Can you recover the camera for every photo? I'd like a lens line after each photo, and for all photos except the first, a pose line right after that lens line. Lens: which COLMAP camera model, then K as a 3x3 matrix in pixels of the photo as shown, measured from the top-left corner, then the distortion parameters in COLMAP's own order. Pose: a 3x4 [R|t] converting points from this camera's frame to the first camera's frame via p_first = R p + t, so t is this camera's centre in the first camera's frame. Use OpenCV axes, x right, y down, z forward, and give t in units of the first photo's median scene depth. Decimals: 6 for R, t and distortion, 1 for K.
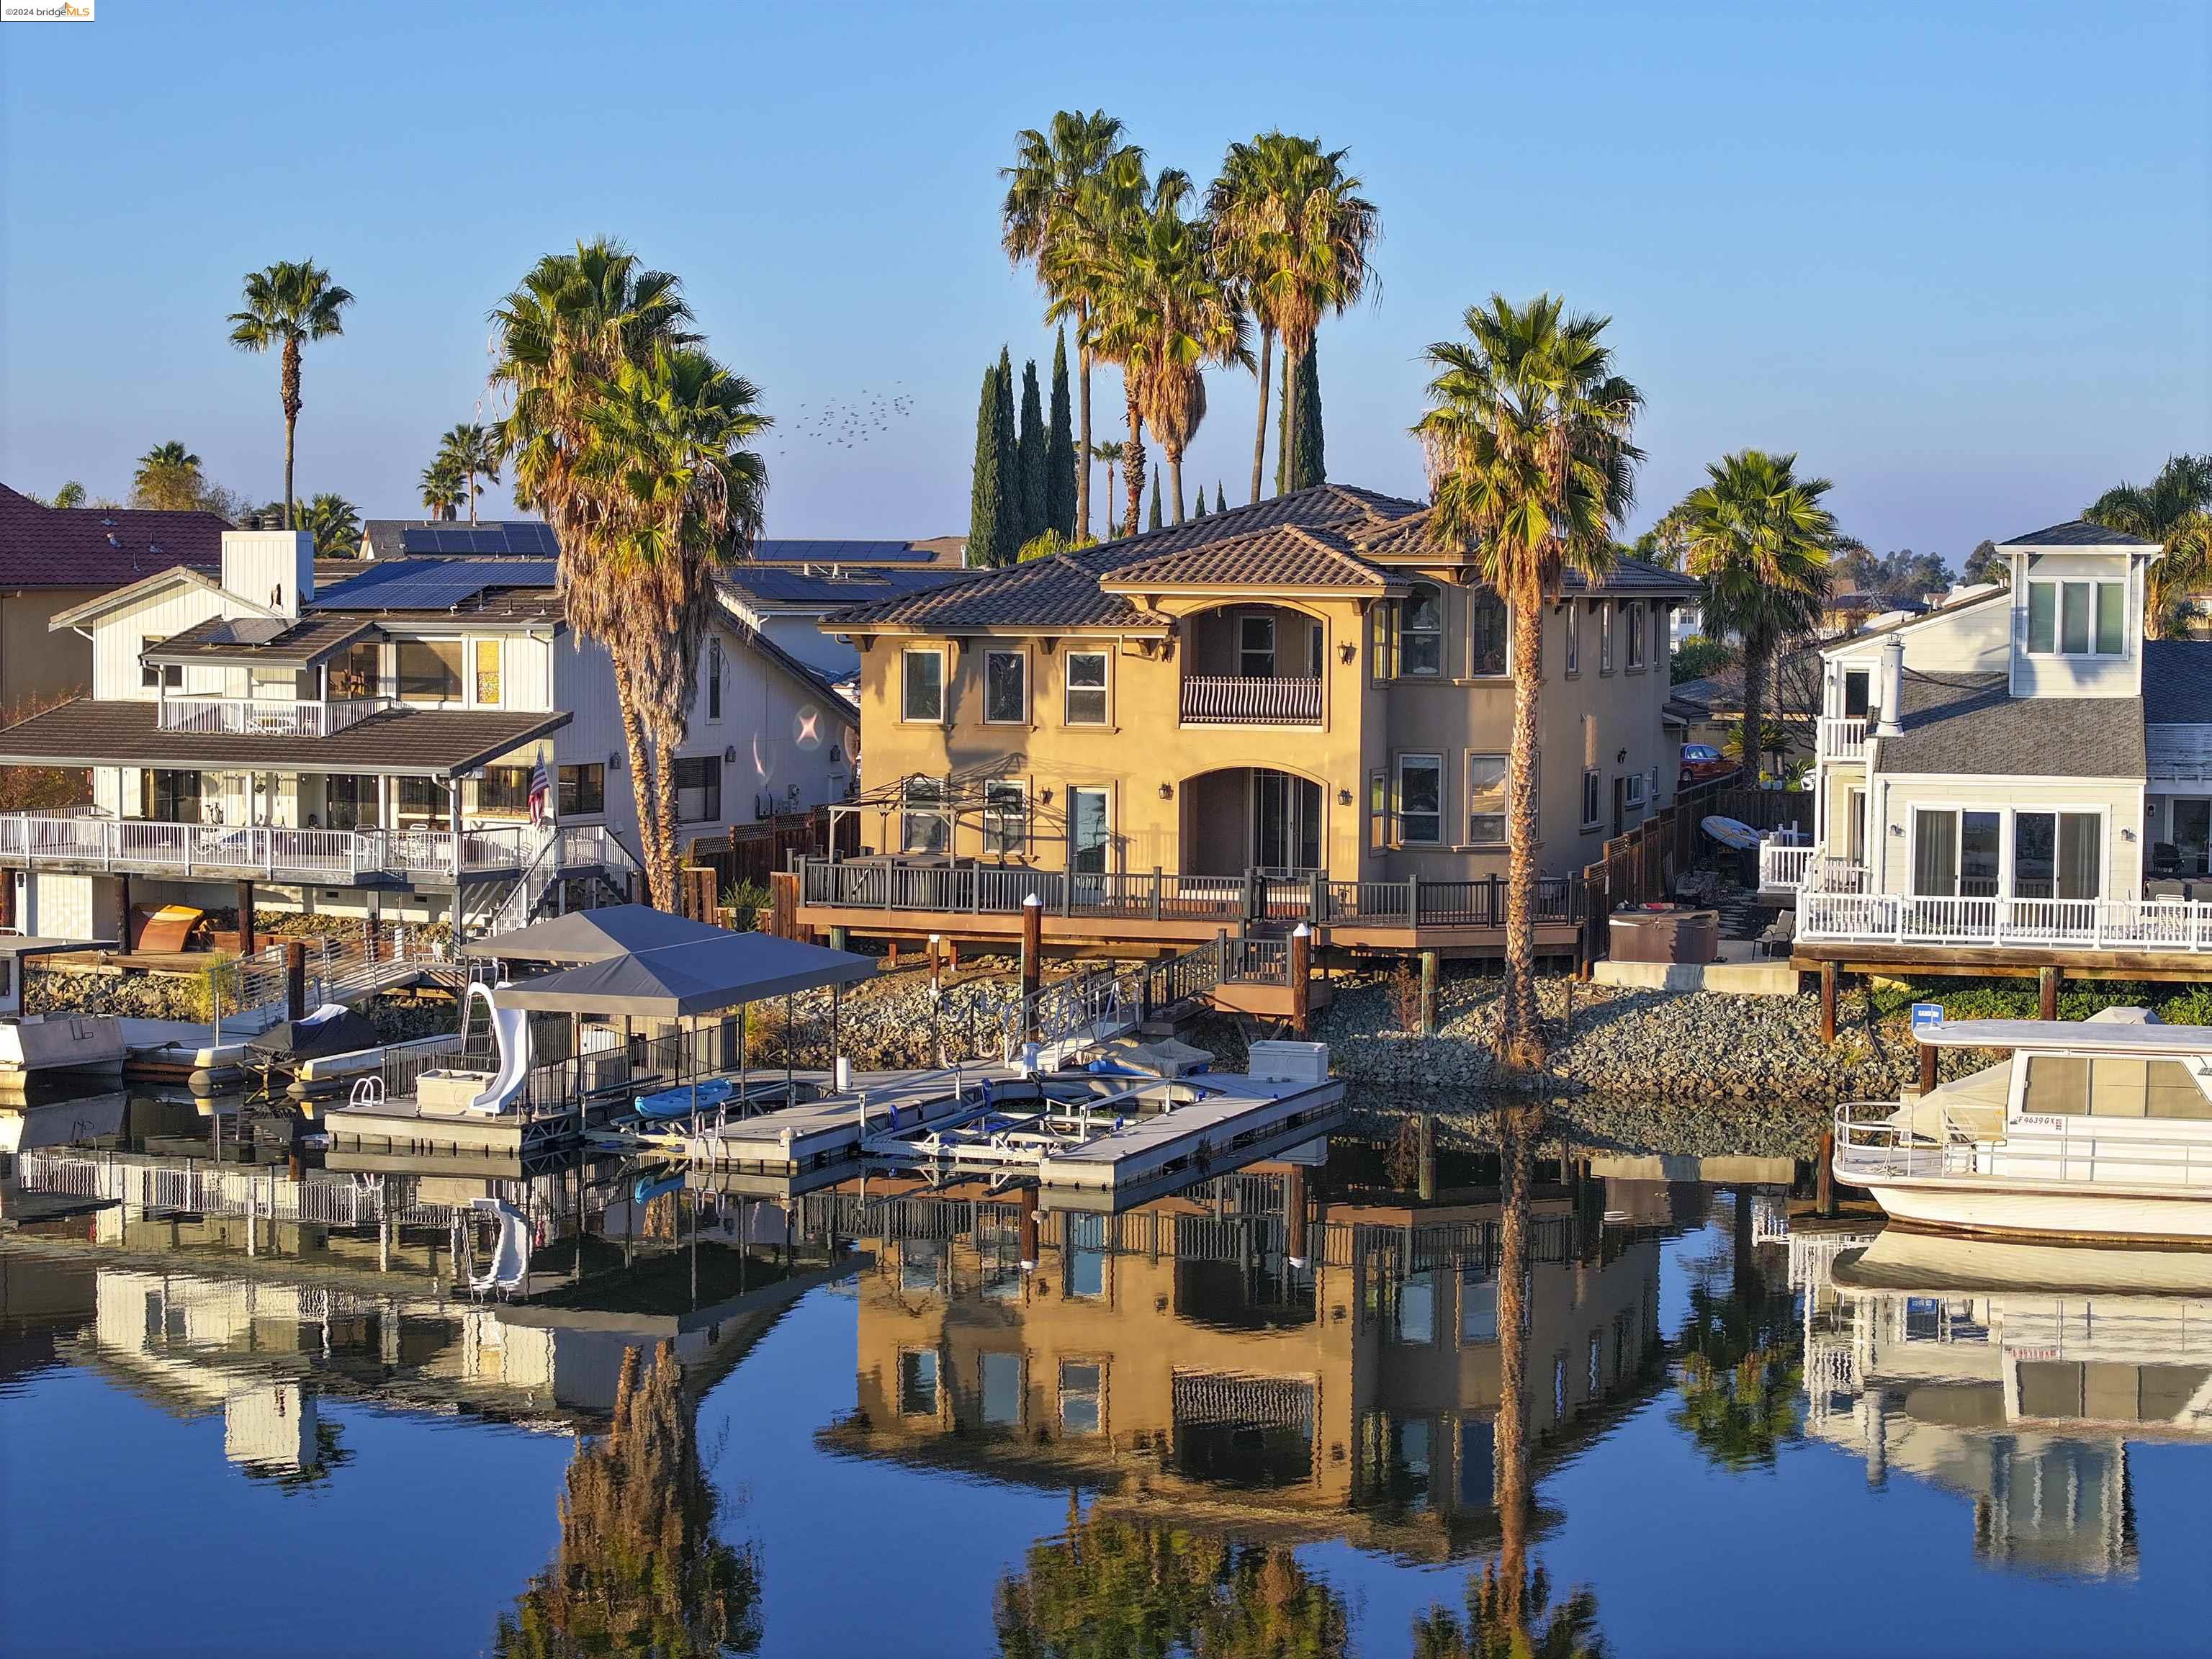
lens RADIAL K [[4505.7, 0, 1106.0], [0, 4505.7, 829.5], [0, 0, 1]] dist [-0.154769, 0.096960]
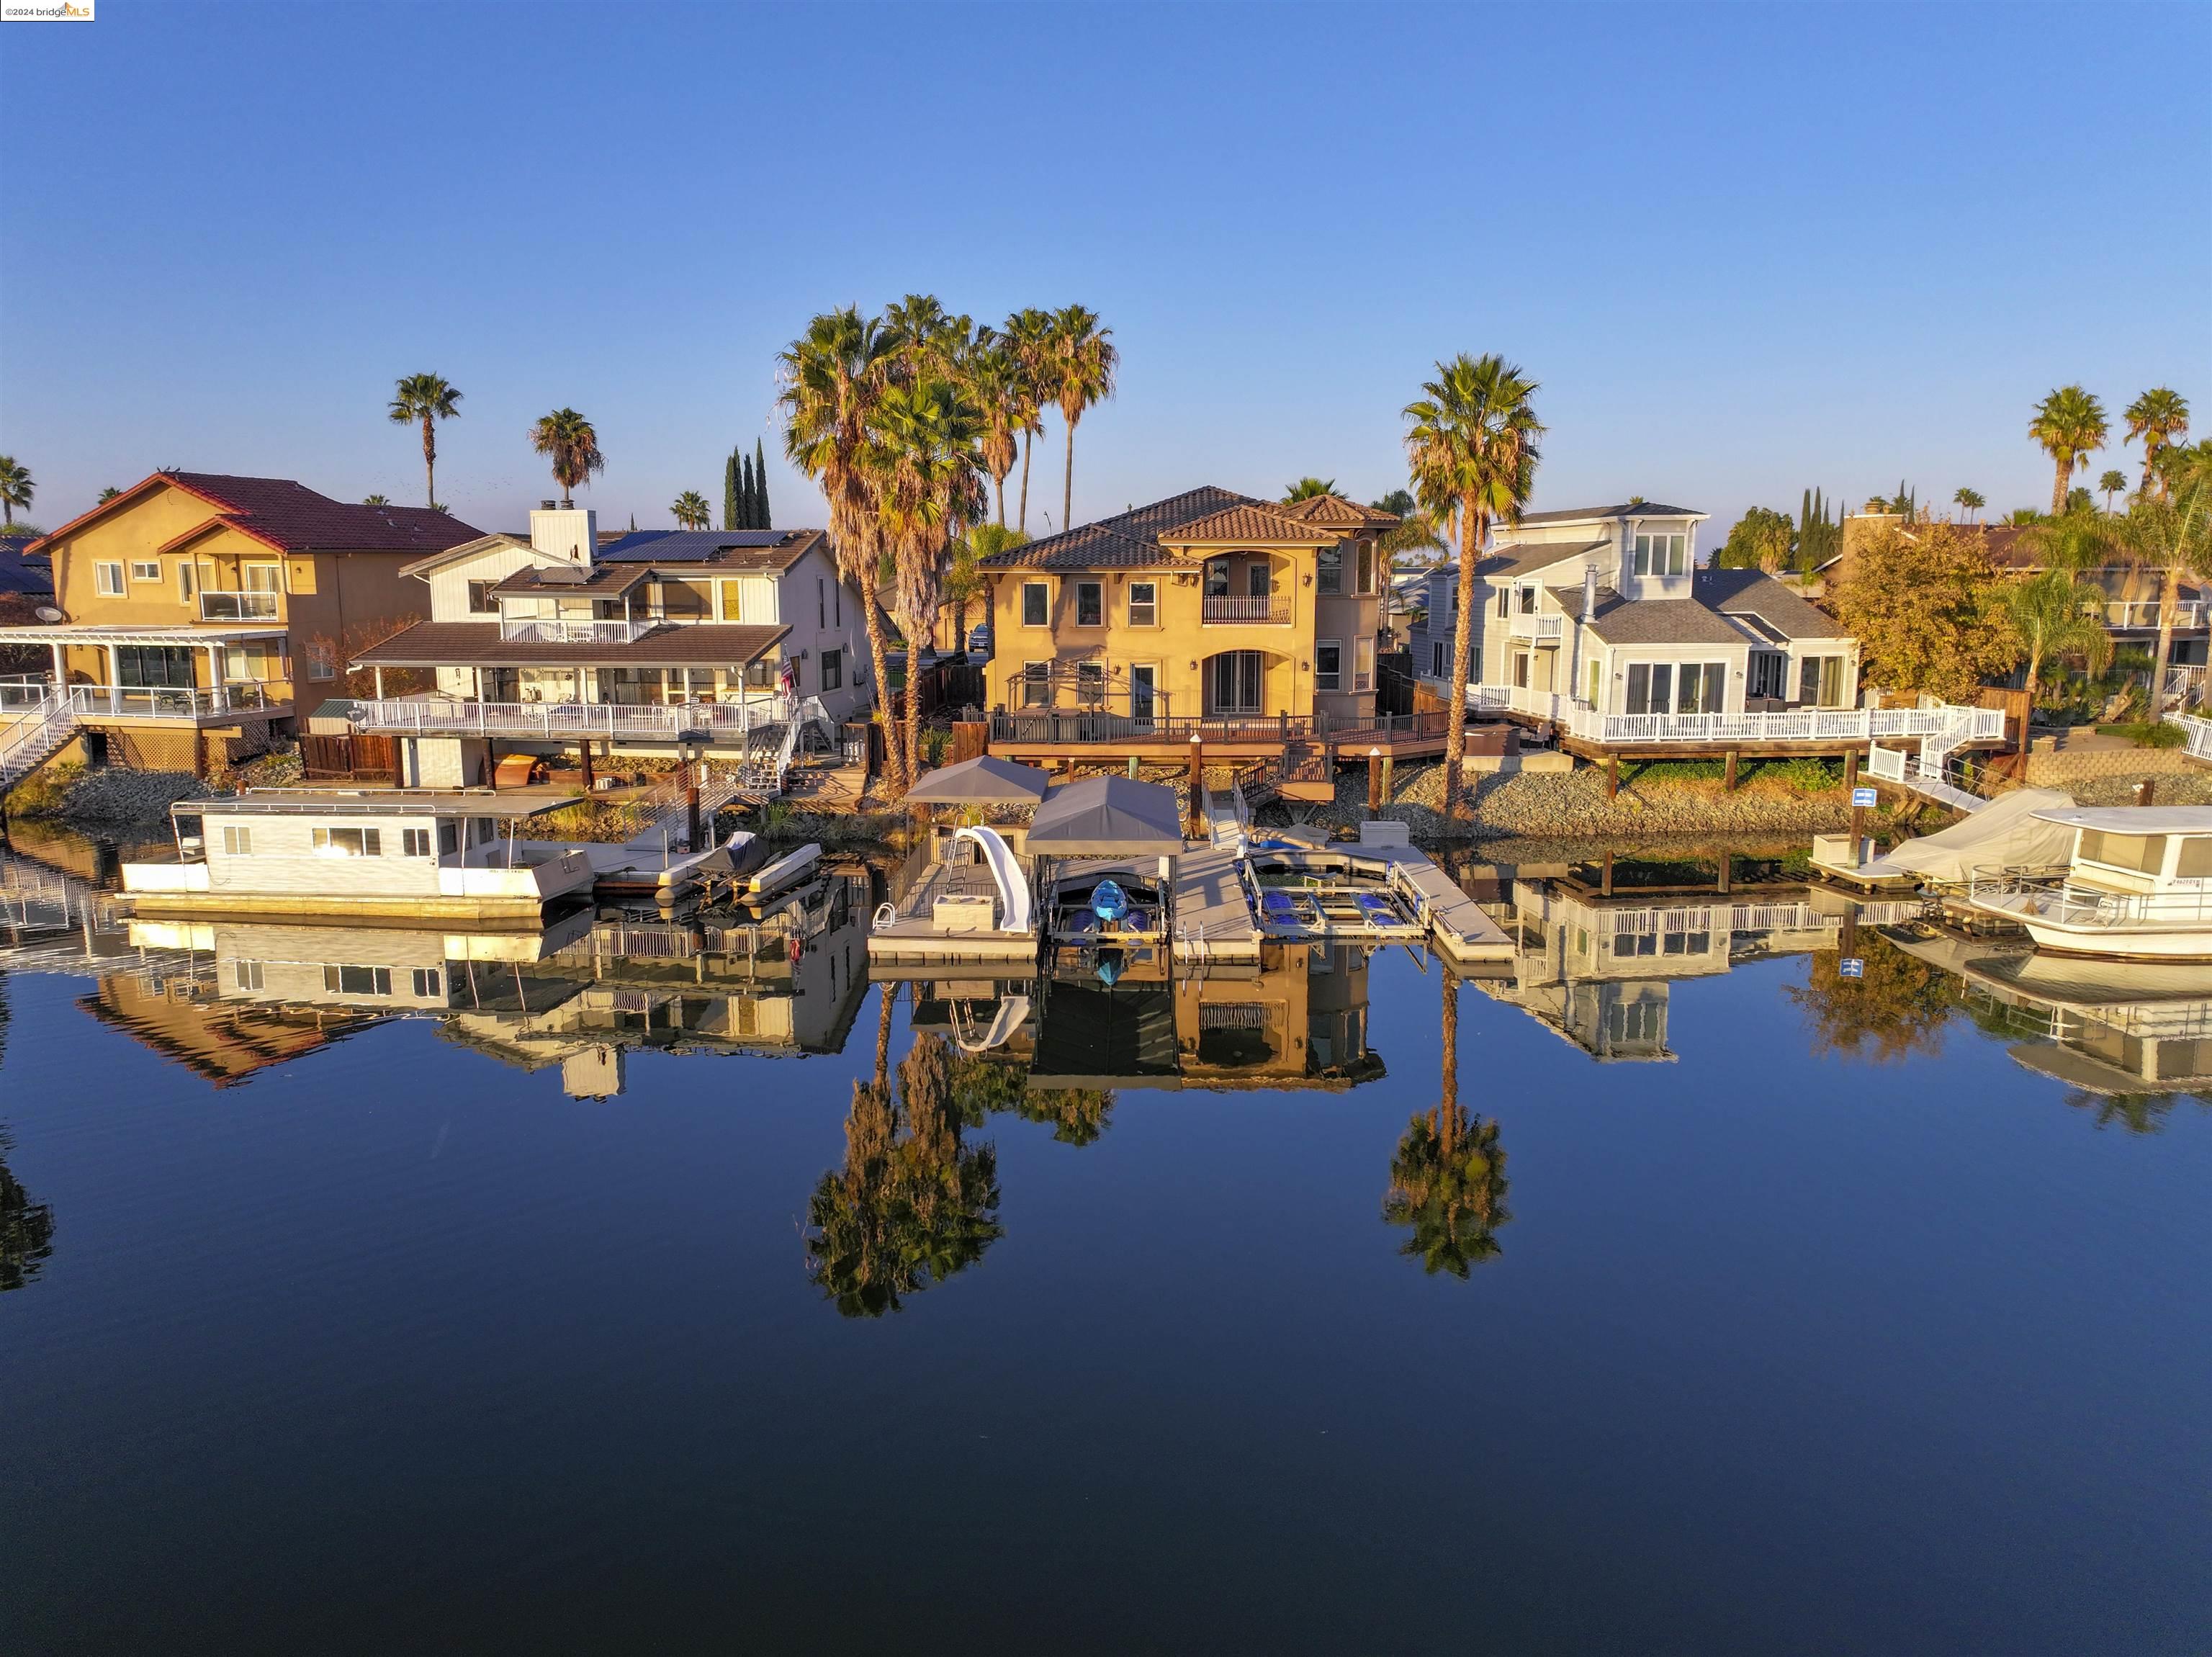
lens RADIAL K [[1565.5, 0, 1106.0], [0, 1565.5, 828.5], [0, 0, 1]] dist [0.009529, 0.002801]
pose [[0.943571, -0.062748, 0.325171, -0.212120], [0.027082, 0.993217, 0.113076, -0.014948], [-0.330061, -0.097889, 0.938870, 0.458324]]
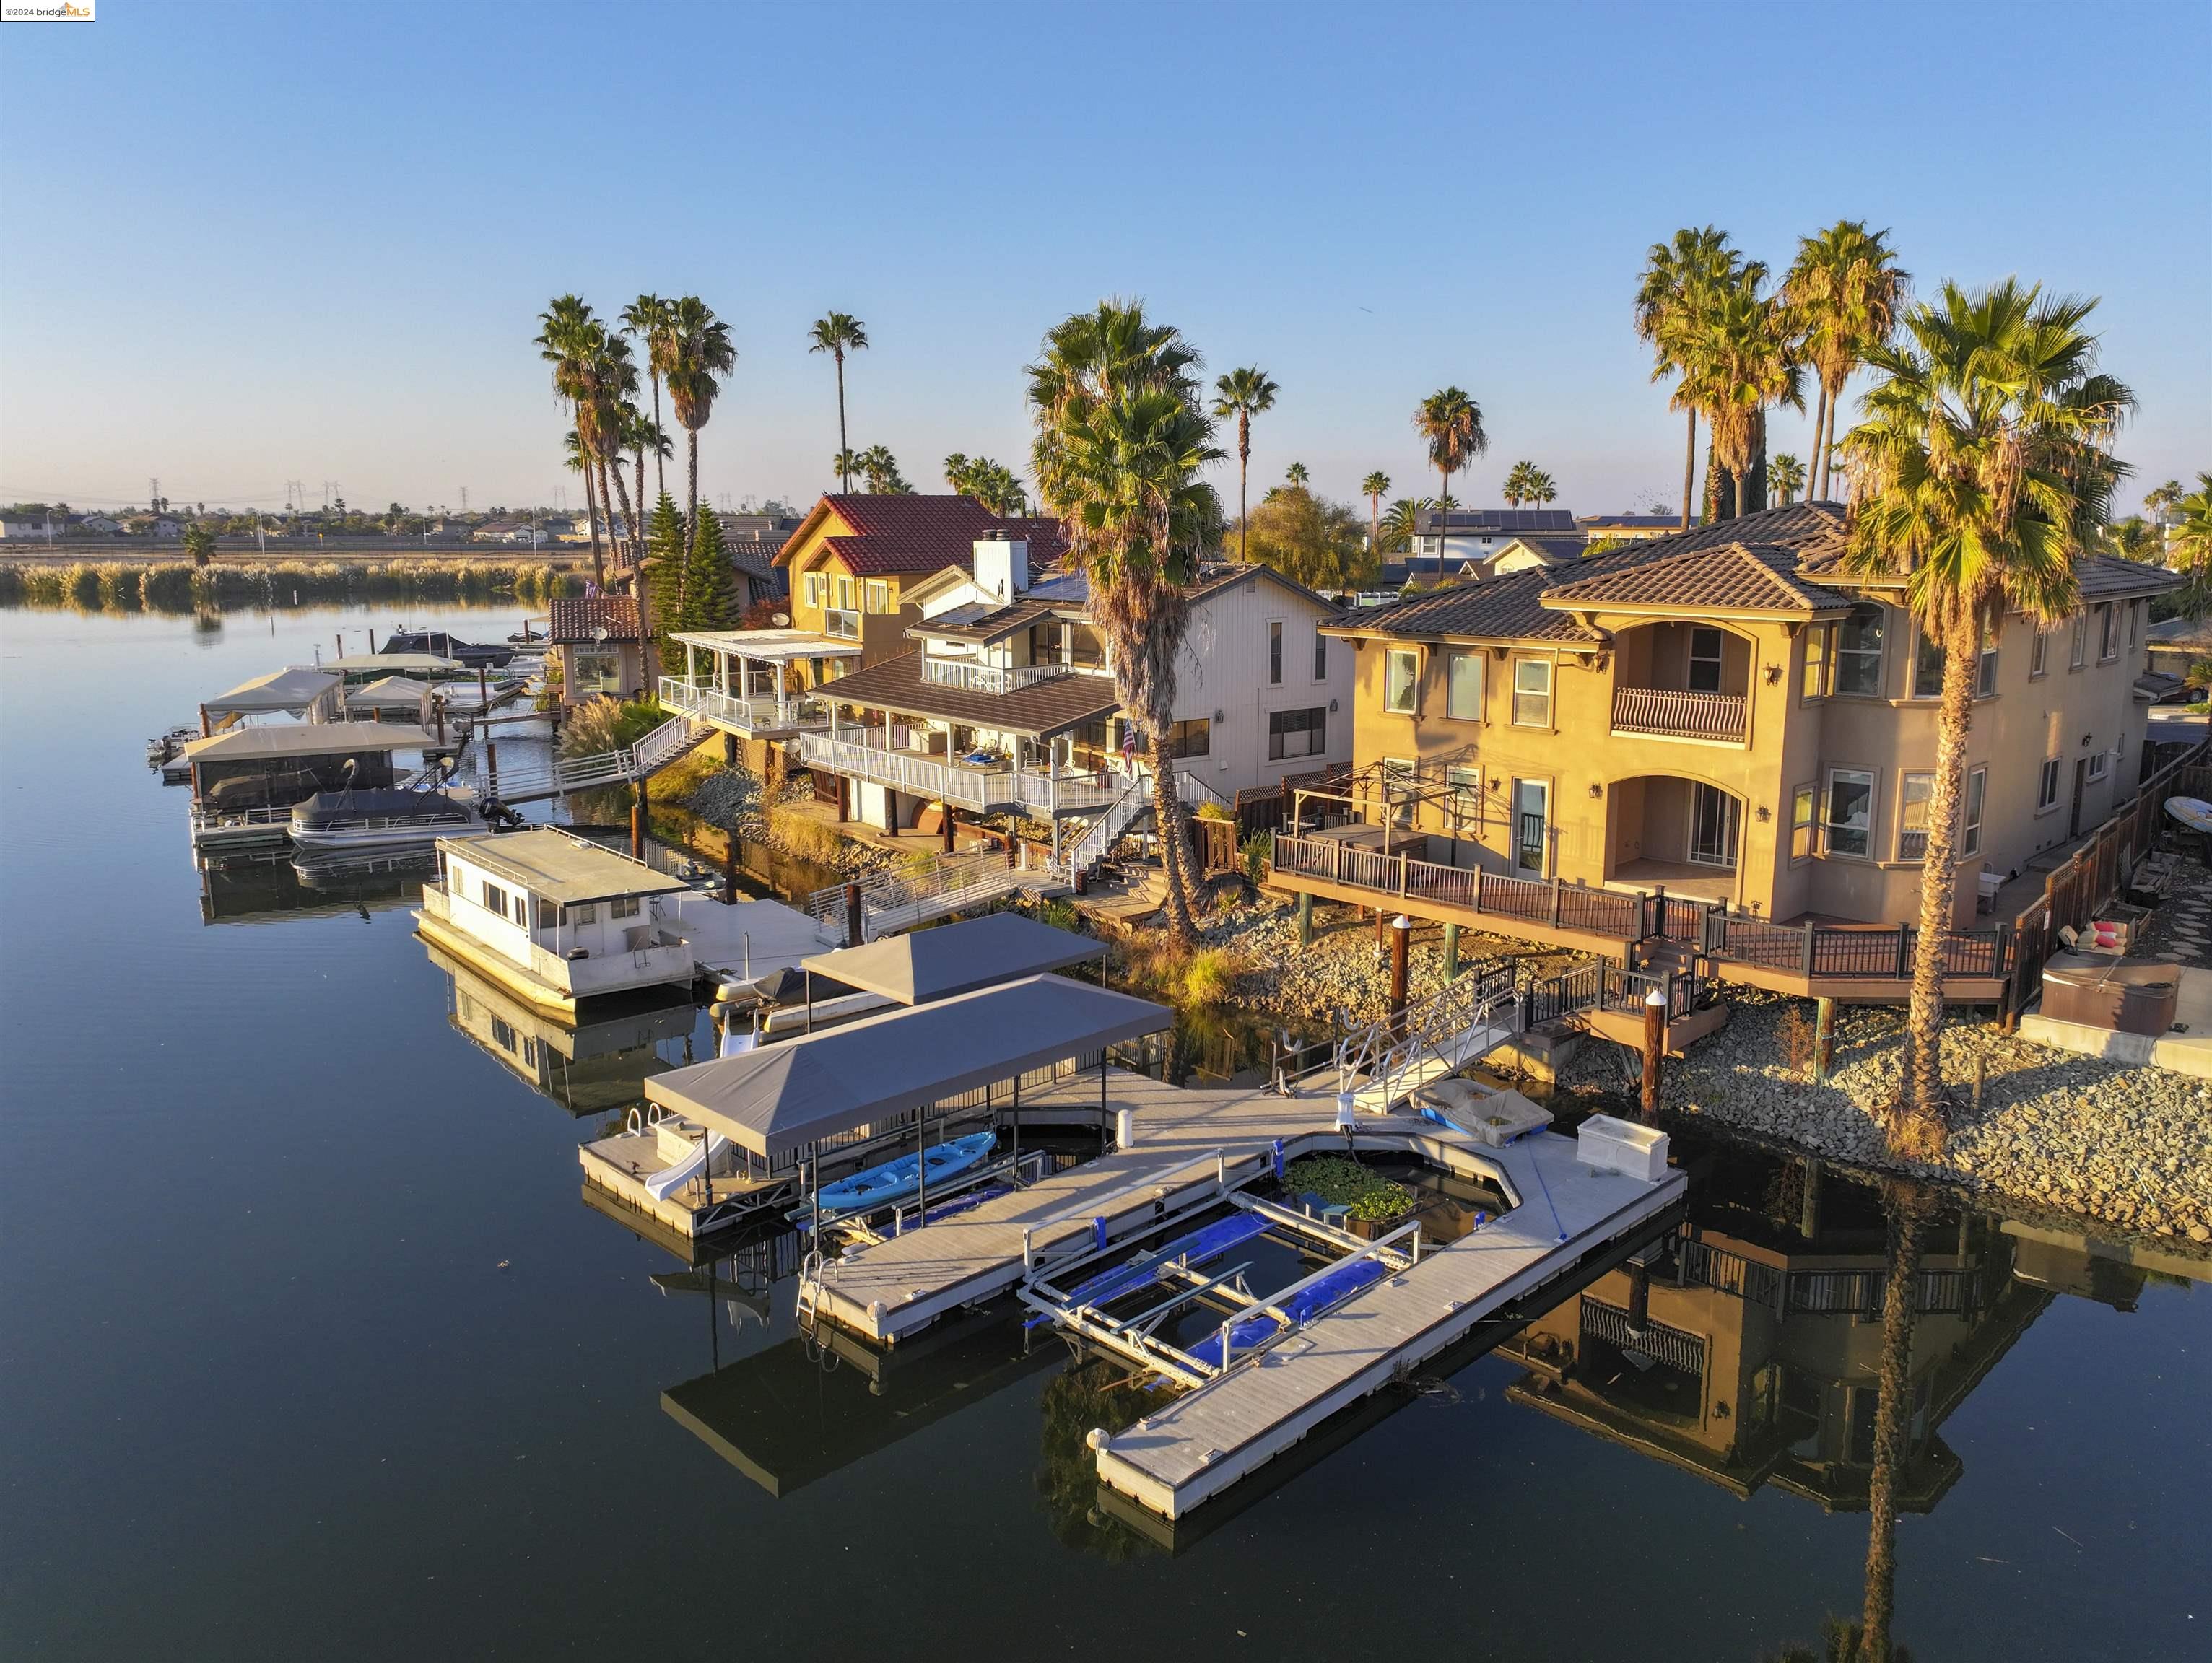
lens RADIAL K [[1617.9, 0, 1148.3], [0, 1617.9, 800.9], [0, 0, 1]] dist [0.004813, 0.009361]
pose [[0.912508, 0.064016, -0.404019, 0.073536], [-0.016943, 0.992746, 0.119030, -0.051350], [0.408708, -0.101770, 0.906973, 0.600291]]
